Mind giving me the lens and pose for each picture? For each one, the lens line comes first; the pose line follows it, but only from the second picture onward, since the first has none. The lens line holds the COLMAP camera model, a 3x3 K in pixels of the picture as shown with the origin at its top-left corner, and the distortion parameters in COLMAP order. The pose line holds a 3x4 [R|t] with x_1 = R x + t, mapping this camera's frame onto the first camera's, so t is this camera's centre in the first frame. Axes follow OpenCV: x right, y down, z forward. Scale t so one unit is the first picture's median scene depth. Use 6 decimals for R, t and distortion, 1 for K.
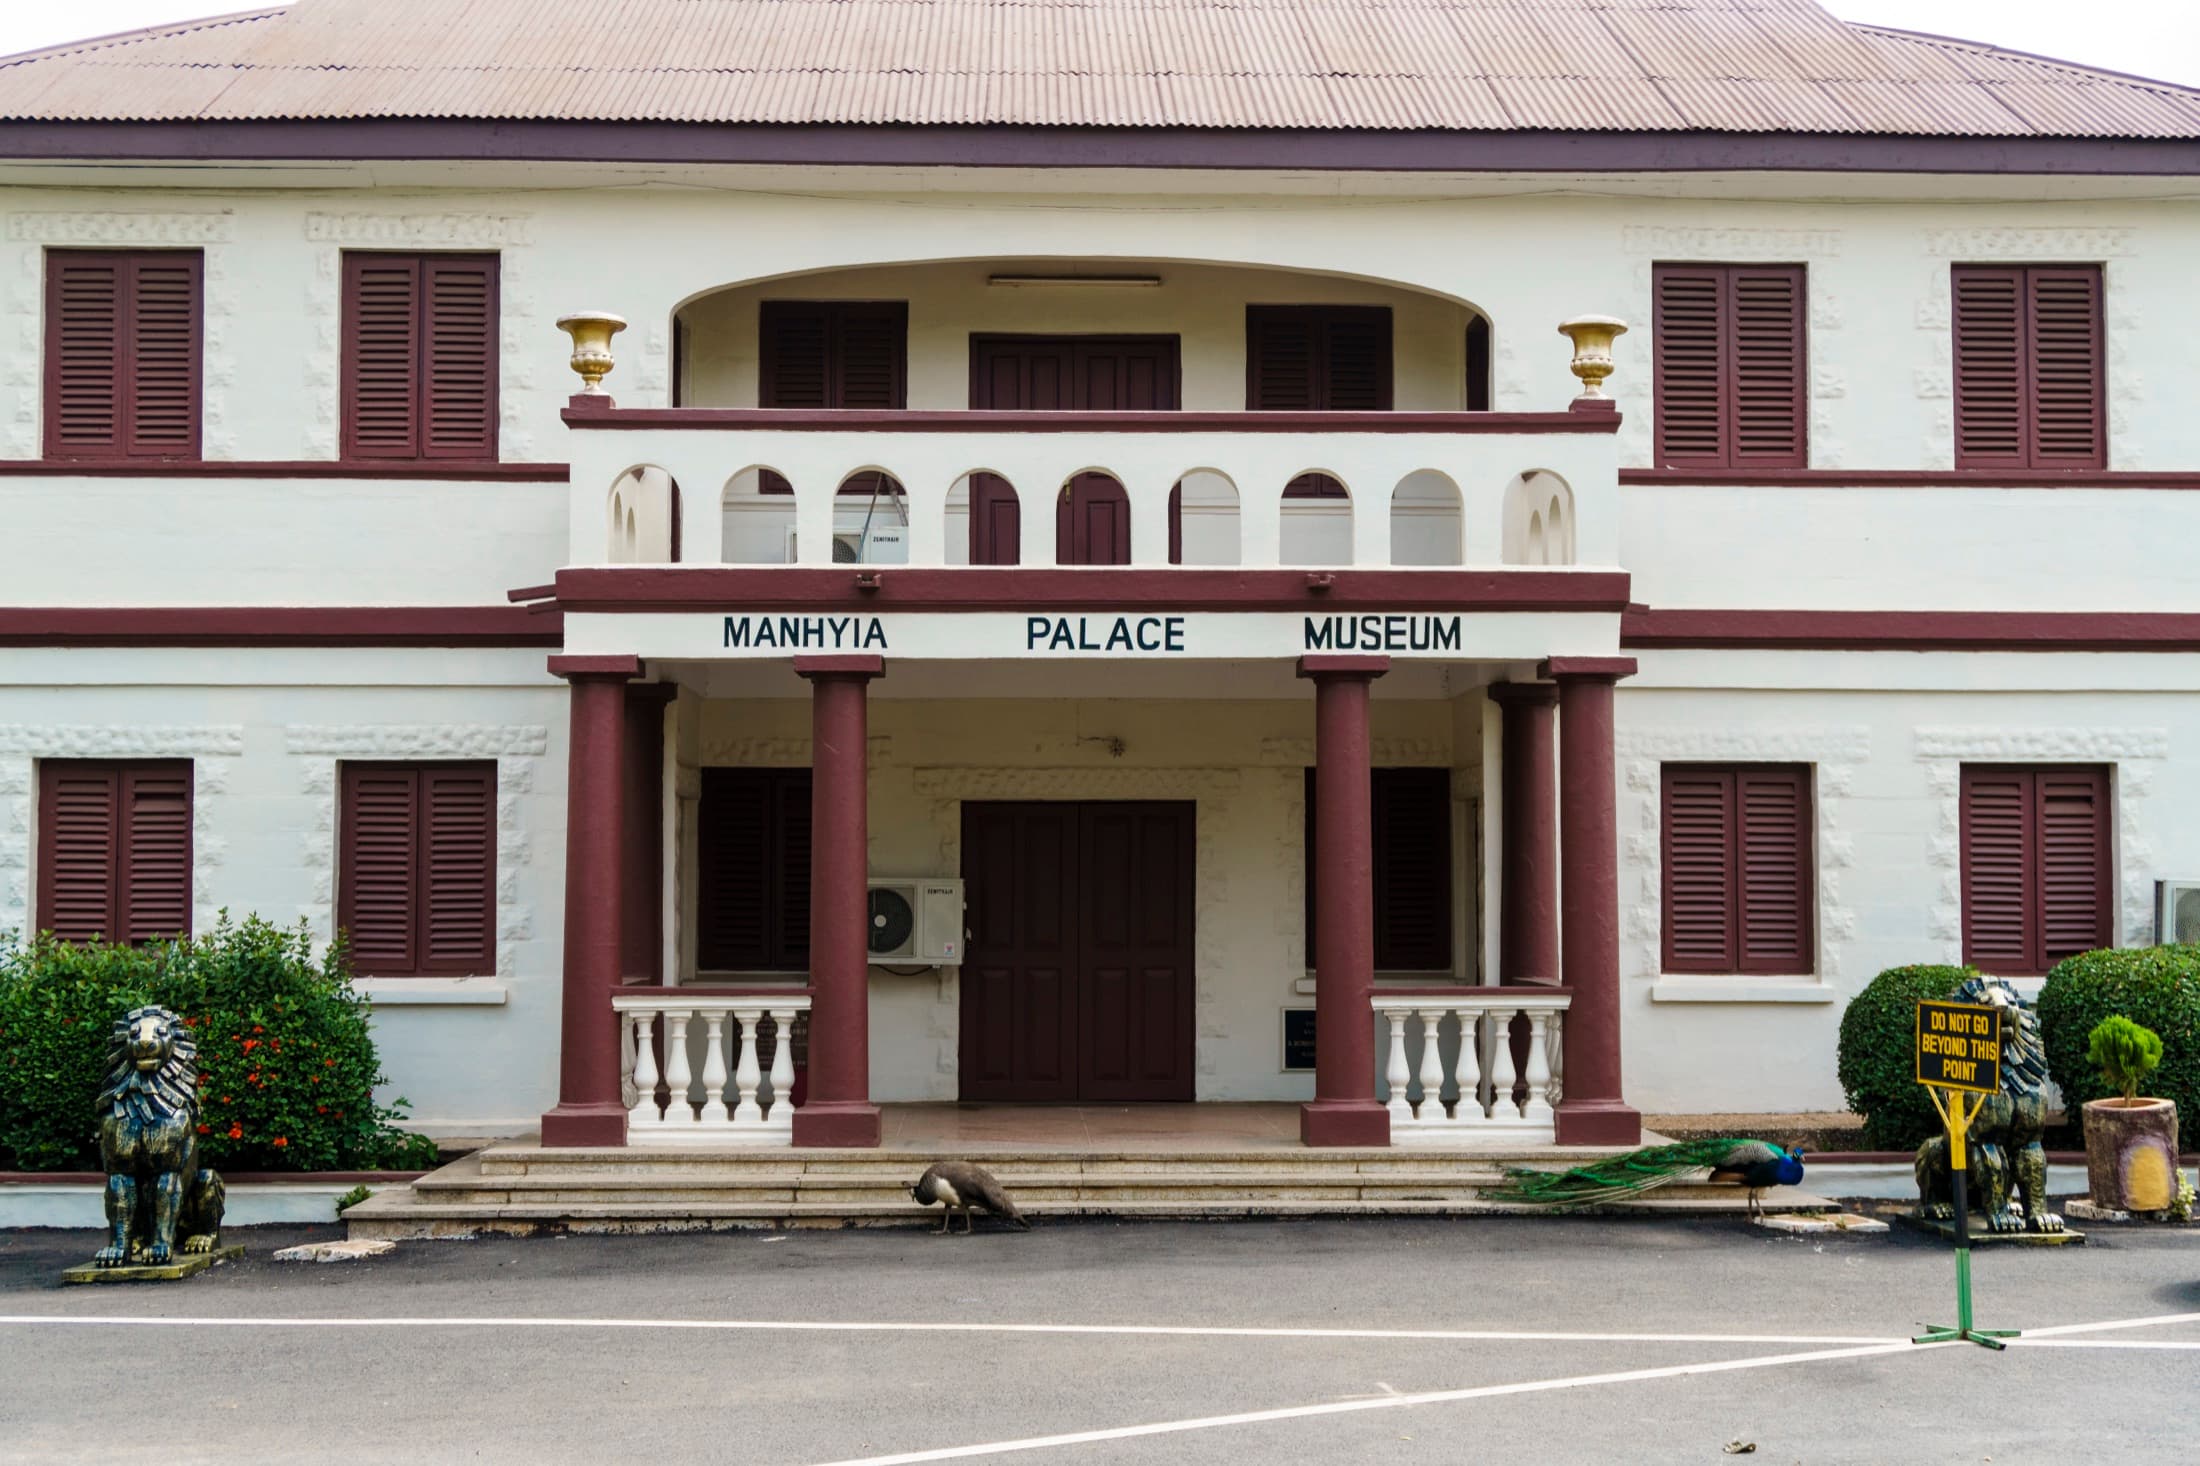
lens RADIAL K [[2578.4, 0, 1099.9], [0, 2578.4, 830.9], [0, 0, 1]] dist [0.000479, -0.005523]
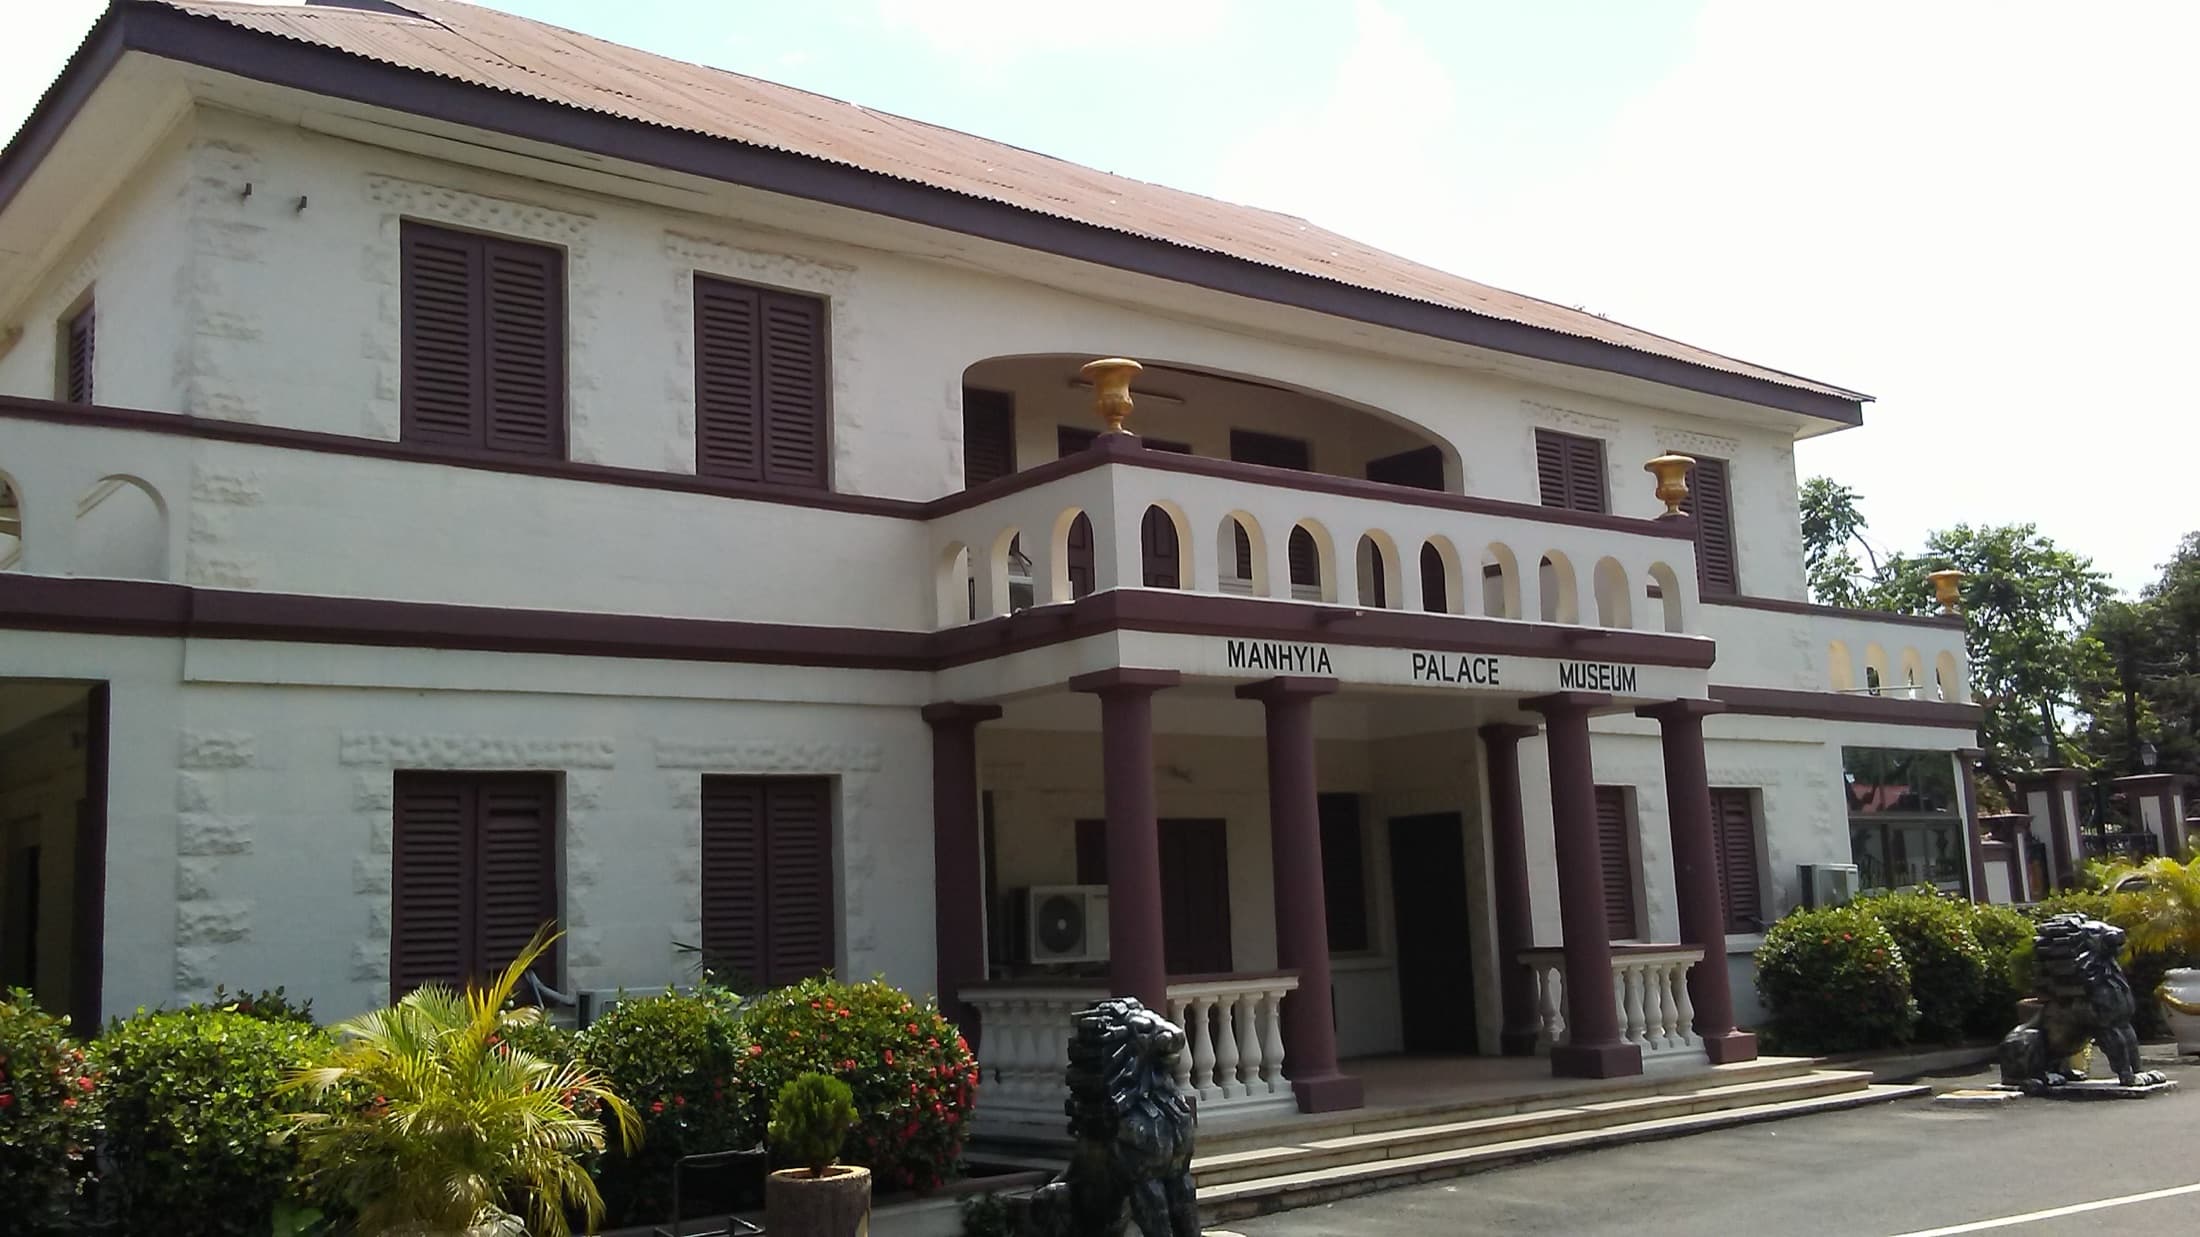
lens RADIAL K [[2002.5, 0, 1100.0], [0, 2002.5, 618.5], [0, 0, 1]] dist [0.079215, 0.002131]
pose [[0.802230, 0.054621, 0.594511, -0.635637], [0.031335, 0.990581, -0.133294, 0.020652], [-0.596192, 0.125561, 0.792963, 0.295514]]
